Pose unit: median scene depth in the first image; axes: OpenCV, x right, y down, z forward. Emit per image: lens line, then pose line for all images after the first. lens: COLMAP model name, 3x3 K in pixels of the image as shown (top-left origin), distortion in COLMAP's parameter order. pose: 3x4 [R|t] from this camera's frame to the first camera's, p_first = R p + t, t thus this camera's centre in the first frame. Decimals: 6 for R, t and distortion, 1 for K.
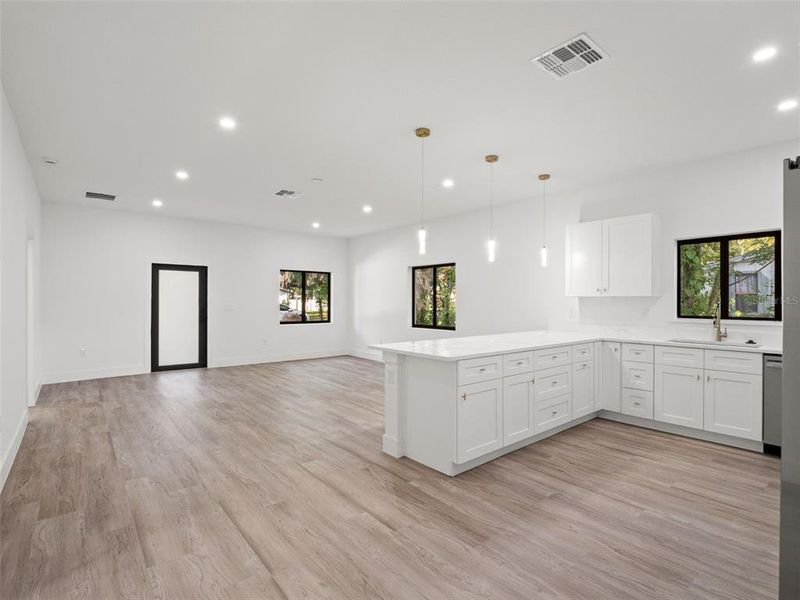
lens RADIAL K [[402.1, 0, 403.0], [0, 402.1, 304.9], [0, 0, 1]] dist [-0.003688, -0.000914]
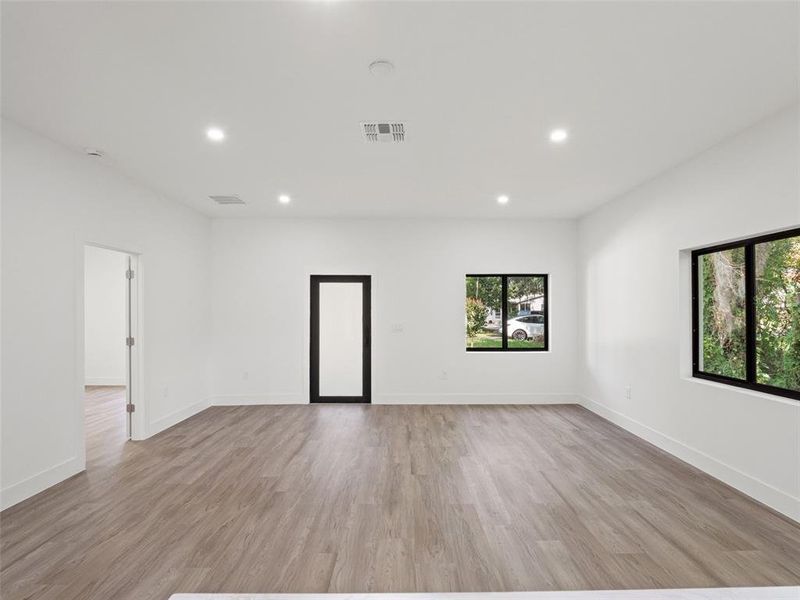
lens RADIAL K [[402.1, 0, 403.0], [0, 402.1, 304.9], [0, 0, 1]] dist [-0.003688, -0.000914]
pose [[0.773232, -0.014212, -0.633964, 0.064329], [-0.000679, 0.999730, -0.023240, -0.019560], [0.634123, 0.018400, 0.773013, 0.441722]]
